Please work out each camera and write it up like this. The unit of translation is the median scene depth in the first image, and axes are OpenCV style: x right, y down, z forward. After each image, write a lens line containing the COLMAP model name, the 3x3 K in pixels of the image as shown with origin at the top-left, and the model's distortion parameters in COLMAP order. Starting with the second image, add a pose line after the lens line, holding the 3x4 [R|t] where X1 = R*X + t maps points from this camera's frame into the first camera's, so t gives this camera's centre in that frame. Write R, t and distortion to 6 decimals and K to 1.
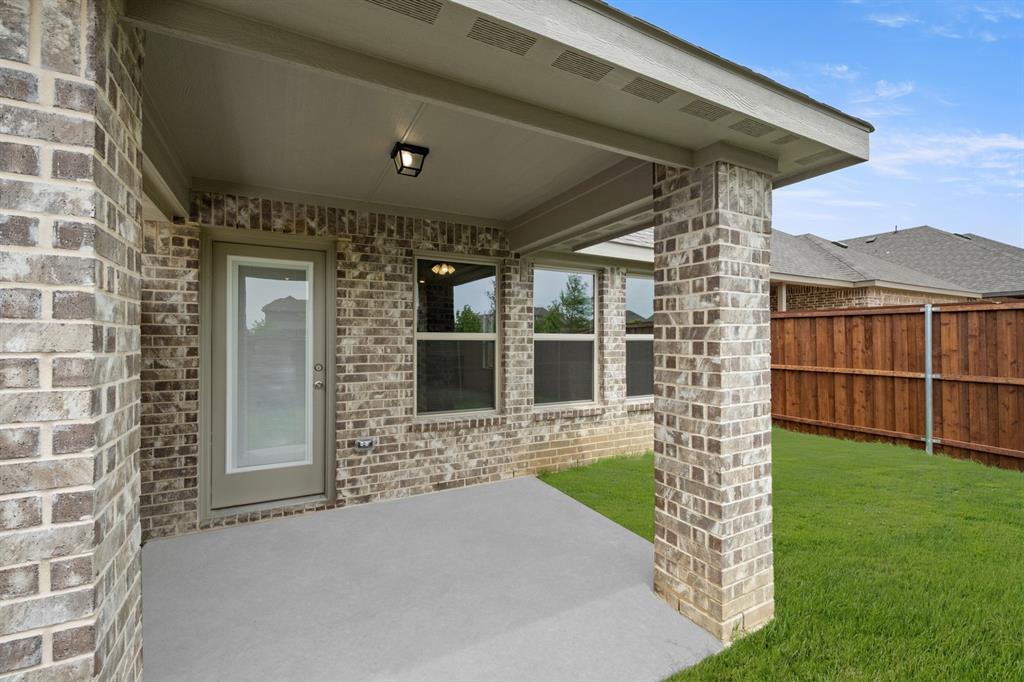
lens RADIAL K [[442.2, 0, 512.0], [0, 442.2, 341.0], [0, 0, 1]] dist [0.000685, 0.000067]
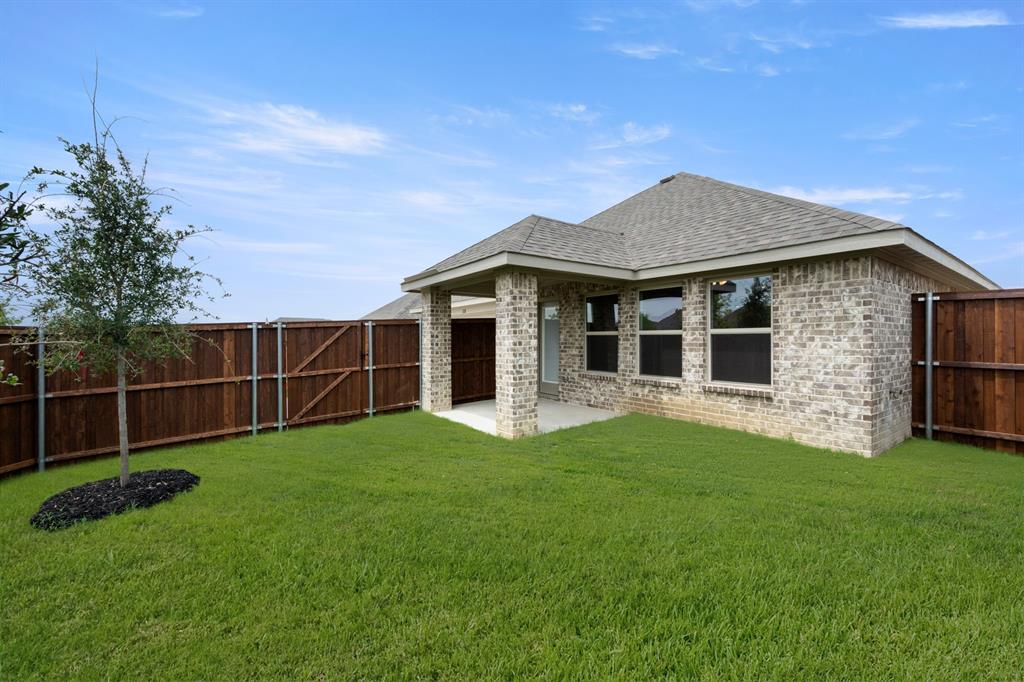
lens RADIAL K [[401.7, 0, 514.2], [0, 401.7, 339.3], [0, 0, 1]] dist [-0.000832, 0.000321]
pose [[0.125652, 0.002907, -0.992070, 1.524304], [0.005870, 0.999976, 0.003674, 0.007100], [0.992057, -0.006285, 0.125632, 0.372060]]
